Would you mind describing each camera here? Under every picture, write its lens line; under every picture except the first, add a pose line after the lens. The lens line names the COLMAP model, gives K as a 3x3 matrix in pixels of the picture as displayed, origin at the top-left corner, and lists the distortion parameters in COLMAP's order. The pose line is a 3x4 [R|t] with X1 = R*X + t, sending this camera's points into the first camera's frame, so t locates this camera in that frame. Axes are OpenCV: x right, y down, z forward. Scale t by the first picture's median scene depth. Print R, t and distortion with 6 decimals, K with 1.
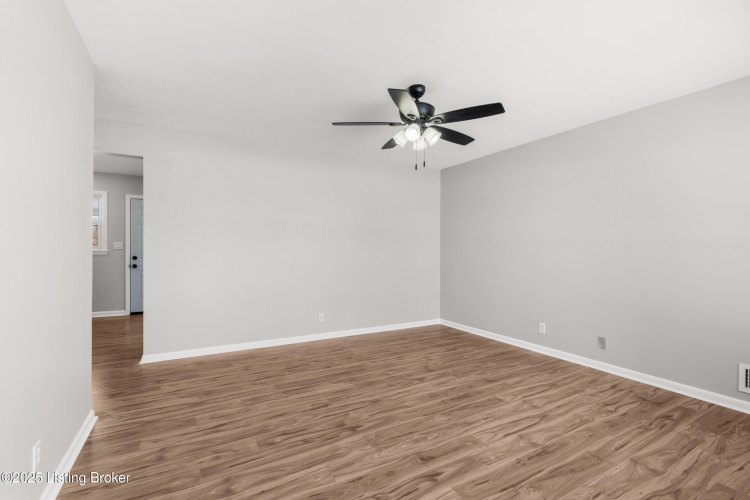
lens RADIAL K [[341.1, 0, 374.2], [0, 341.1, 248.4], [0, 0, 1]] dist [-0.002815, 0.000172]
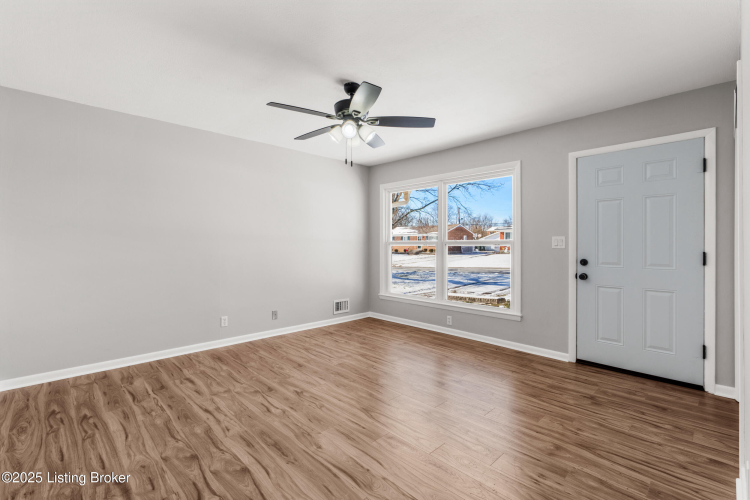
lens RADIAL K [[341.1, 0, 374.2], [0, 341.1, 248.4], [0, 0, 1]] dist [-0.002815, 0.000172]
pose [[-0.251478, -0.015971, 0.967731, -0.902206], [-0.003788, 0.999872, 0.015517, -0.004031], [-0.967856, 0.000236, -0.251506, 1.229138]]
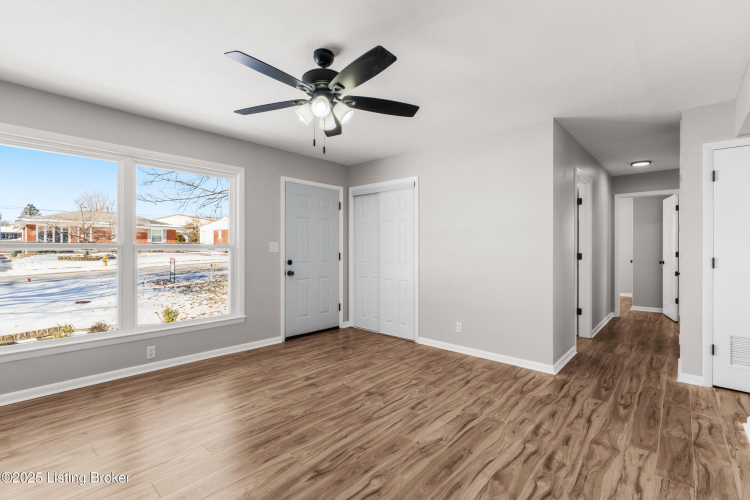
lens RADIAL K [[341.1, 0, 374.2], [0, 341.1, 248.4], [0, 0, 1]] dist [-0.002815, 0.000172]
pose [[-0.949413, -0.004820, -0.313994, 0.274680], [-0.003604, 0.999984, -0.004453, 0.002655], [0.314011, -0.003096, -0.949414, 1.882544]]
